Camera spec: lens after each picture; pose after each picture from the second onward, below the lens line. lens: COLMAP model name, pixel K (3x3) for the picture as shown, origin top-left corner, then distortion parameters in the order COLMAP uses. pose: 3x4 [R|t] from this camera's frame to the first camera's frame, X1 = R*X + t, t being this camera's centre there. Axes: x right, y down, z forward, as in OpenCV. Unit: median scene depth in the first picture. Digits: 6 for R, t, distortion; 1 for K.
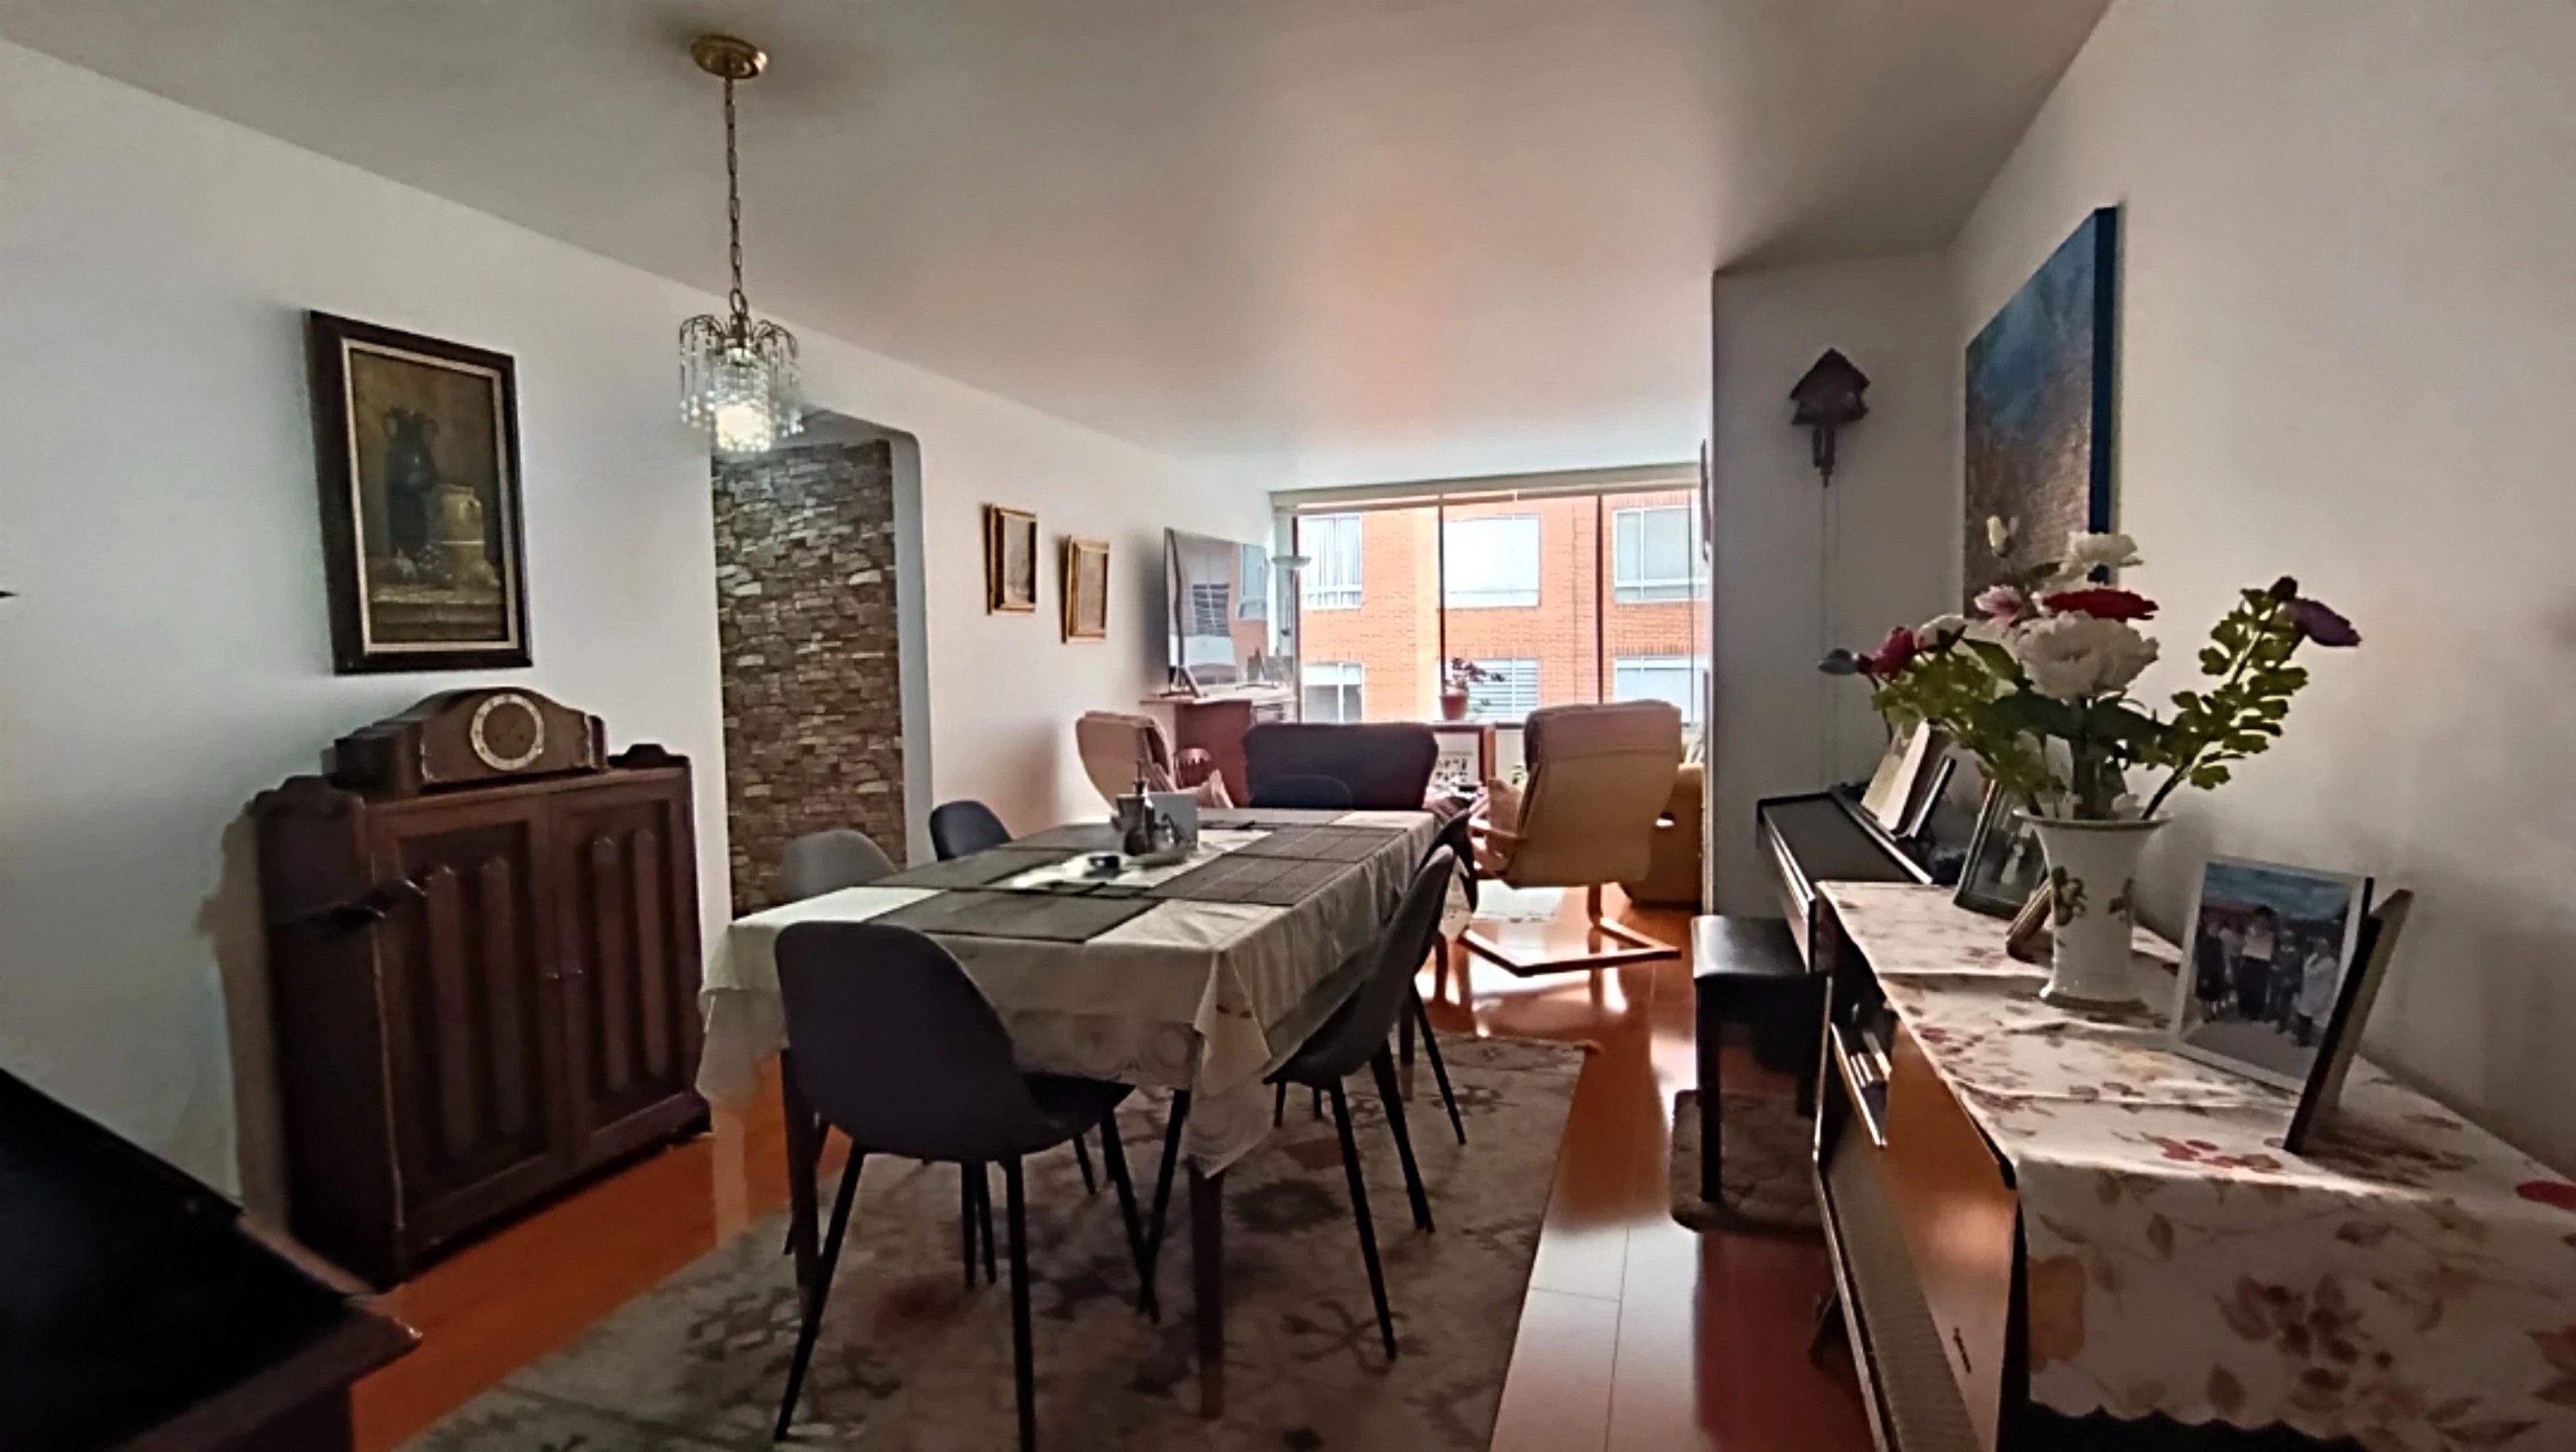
lens RADIAL K [[1174.0, 0, 1289.4], [0, 1174.0, 724.8], [0, 0, 1]] dist [-0.017132, -0.000095]
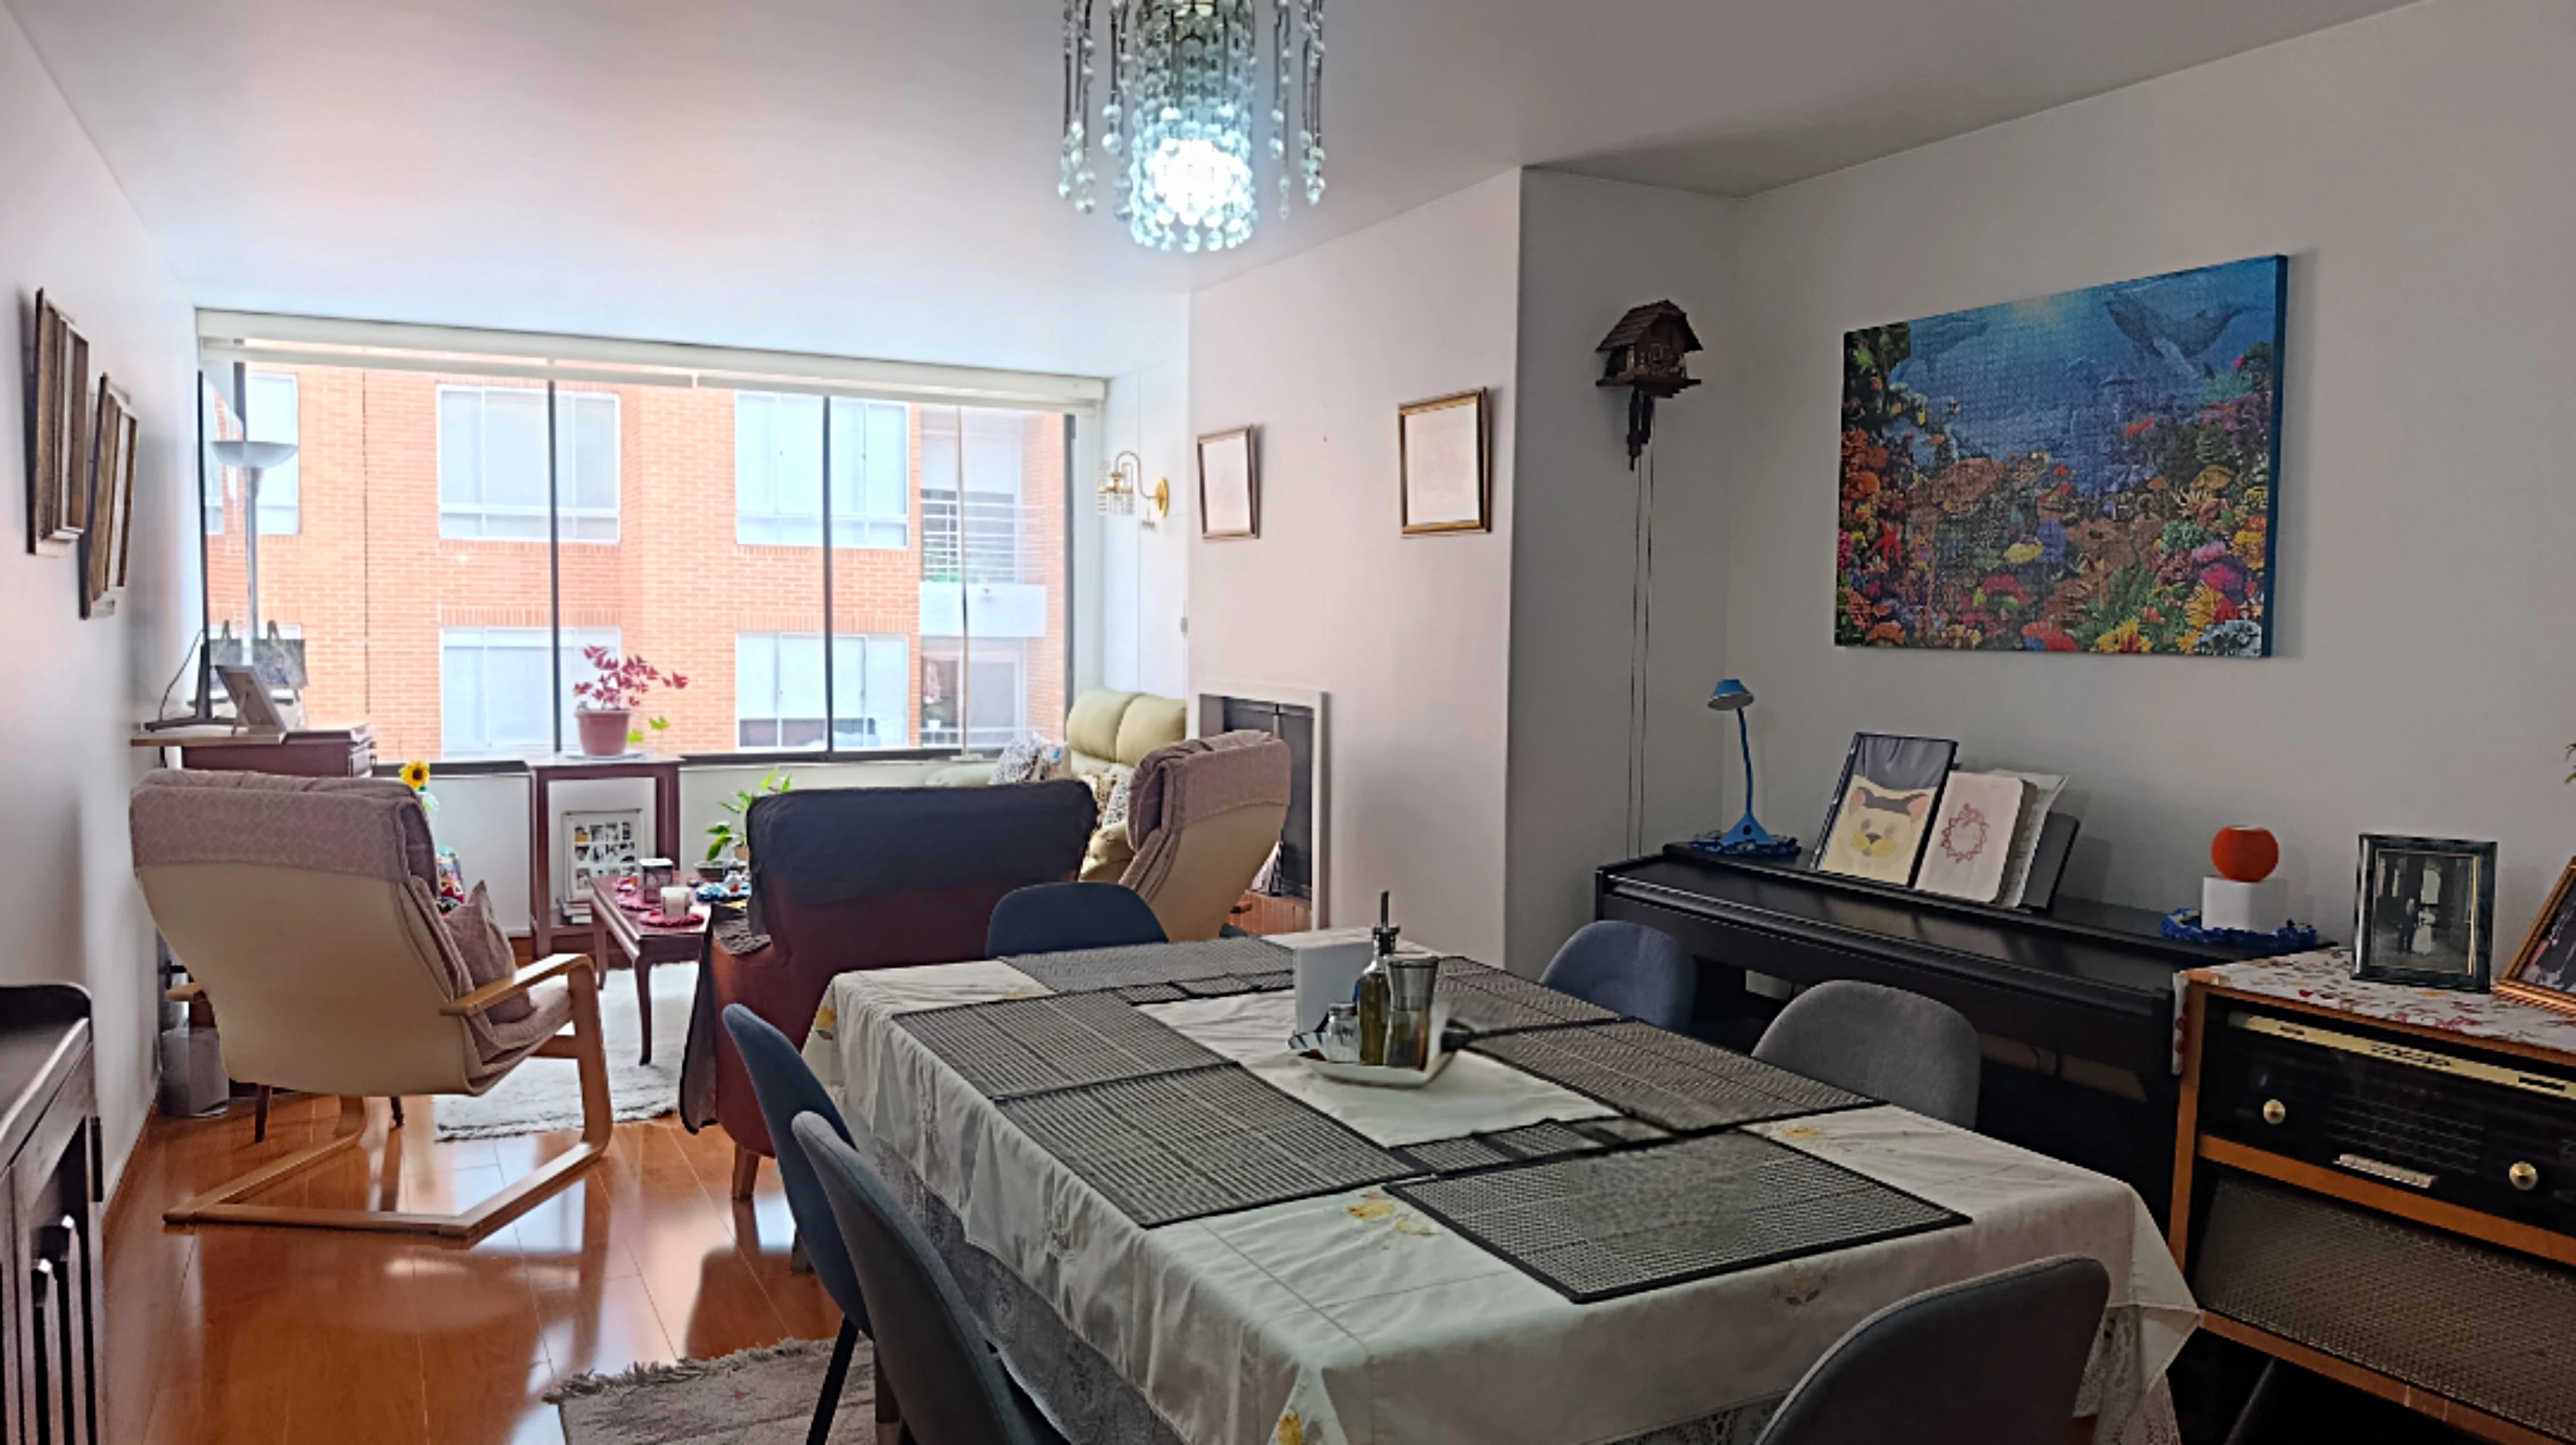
lens RADIAL K [[1770.1, 0, 1293.4], [0, 1770.1, 724.1], [0, 0, 1]] dist [0.005135, 0.000802]
pose [[0.688250, -0.018448, 0.725239, -0.259559], [0.018816, 0.999794, 0.007575, -0.019605], [-0.725230, 0.008432, 0.688455, 0.154078]]
